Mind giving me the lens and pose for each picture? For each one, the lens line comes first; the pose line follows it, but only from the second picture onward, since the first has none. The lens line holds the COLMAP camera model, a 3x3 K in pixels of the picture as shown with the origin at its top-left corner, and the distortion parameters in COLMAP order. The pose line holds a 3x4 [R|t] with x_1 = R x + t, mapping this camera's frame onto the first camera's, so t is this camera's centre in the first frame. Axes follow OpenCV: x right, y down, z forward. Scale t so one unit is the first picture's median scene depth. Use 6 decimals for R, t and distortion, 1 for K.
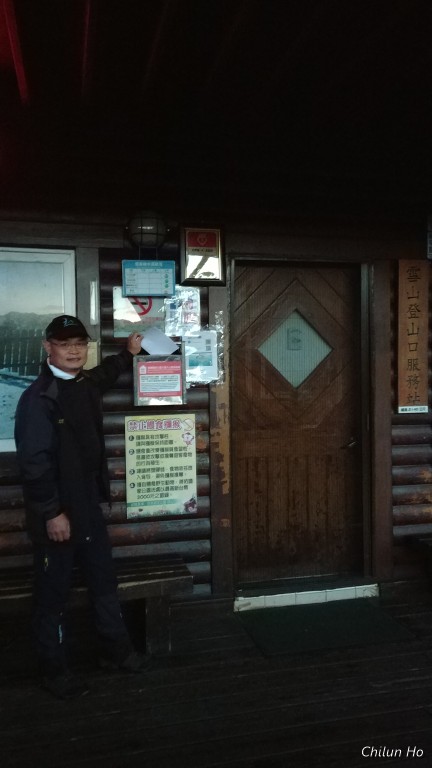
lens RADIAL K [[607.6, 0, 216.4], [0, 607.6, 382.4], [0, 0, 1]] dist [0.092002, -0.102796]
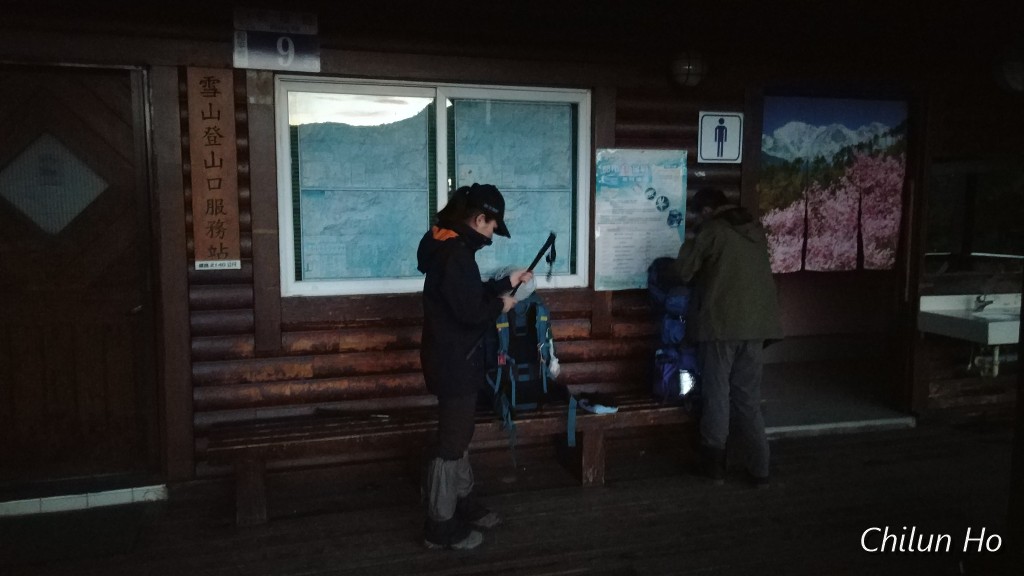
lens RADIAL K [[810.2, 0, 519.7], [0, 810.2, 286.2], [0, 0, 1]] dist [0.092002, -0.102796]
pose [[0.999064, 0.002643, 0.043173, 0.661081], [-0.006606, 0.995746, 0.091900, -0.026726], [-0.042747, -0.092099, 0.994832, -0.049113]]
